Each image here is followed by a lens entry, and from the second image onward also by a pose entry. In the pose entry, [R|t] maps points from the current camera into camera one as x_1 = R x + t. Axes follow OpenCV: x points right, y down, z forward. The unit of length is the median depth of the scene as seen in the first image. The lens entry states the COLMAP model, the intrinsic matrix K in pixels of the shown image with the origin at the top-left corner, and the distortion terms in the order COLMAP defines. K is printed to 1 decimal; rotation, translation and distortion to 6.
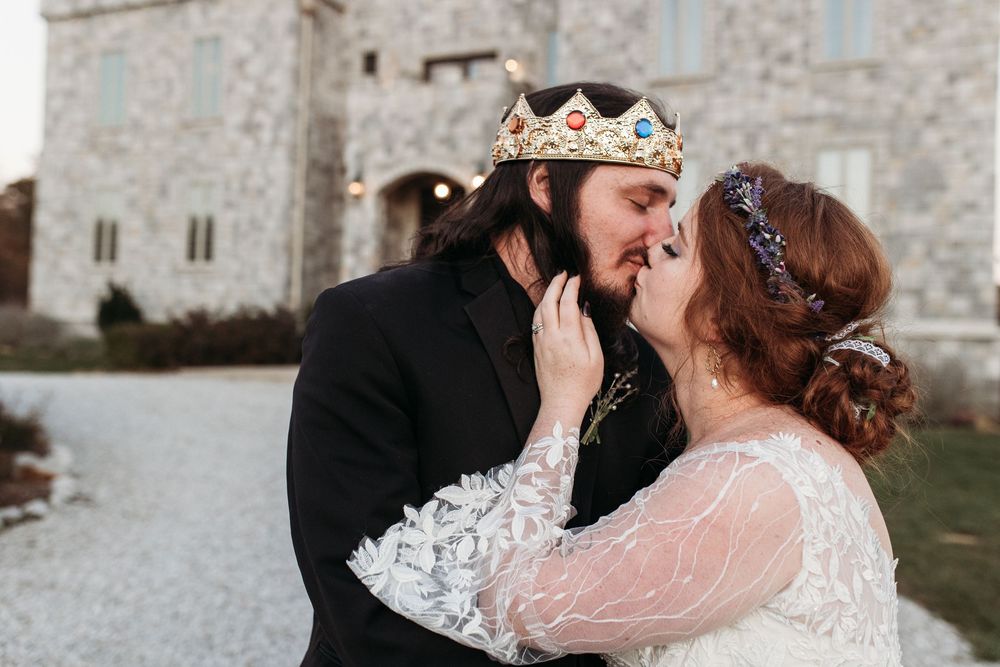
lens RADIAL K [[953.1, 0, 500.0], [0, 953.1, 333.5], [0, 0, 1]] dist [-0.001906, 0.011776]
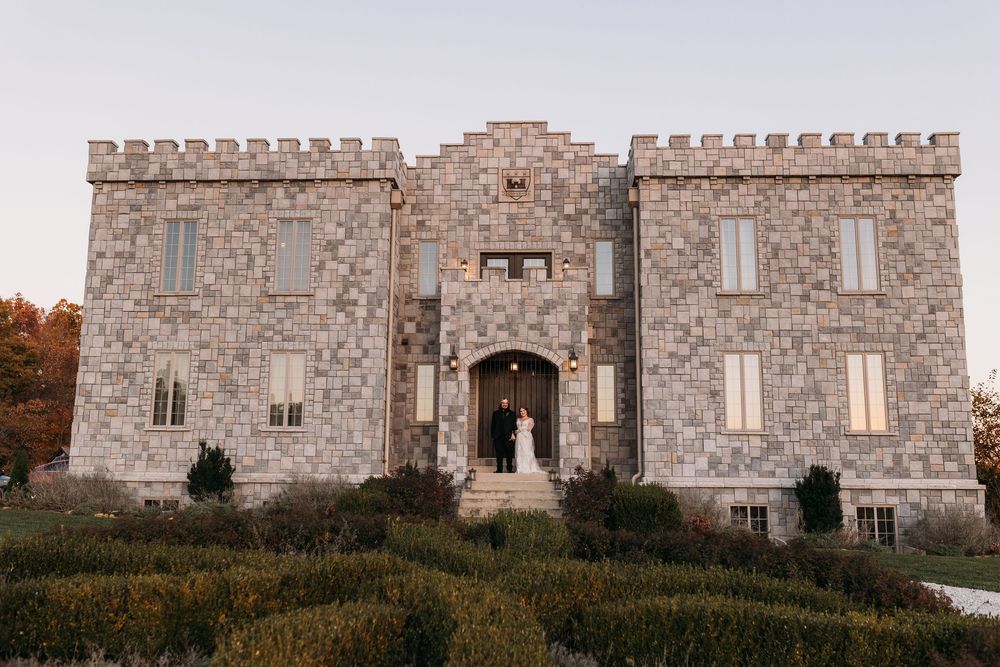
lens RADIAL K [[953.1, 0, 500.0], [0, 953.1, 333.5], [0, 0, 1]] dist [-0.001906, 0.011776]
pose [[0.936511, 0.041621, 0.348160, -0.515600], [0.010157, 0.989293, -0.145588, -0.021050], [-0.350492, 0.139880, 0.926061, -0.087691]]
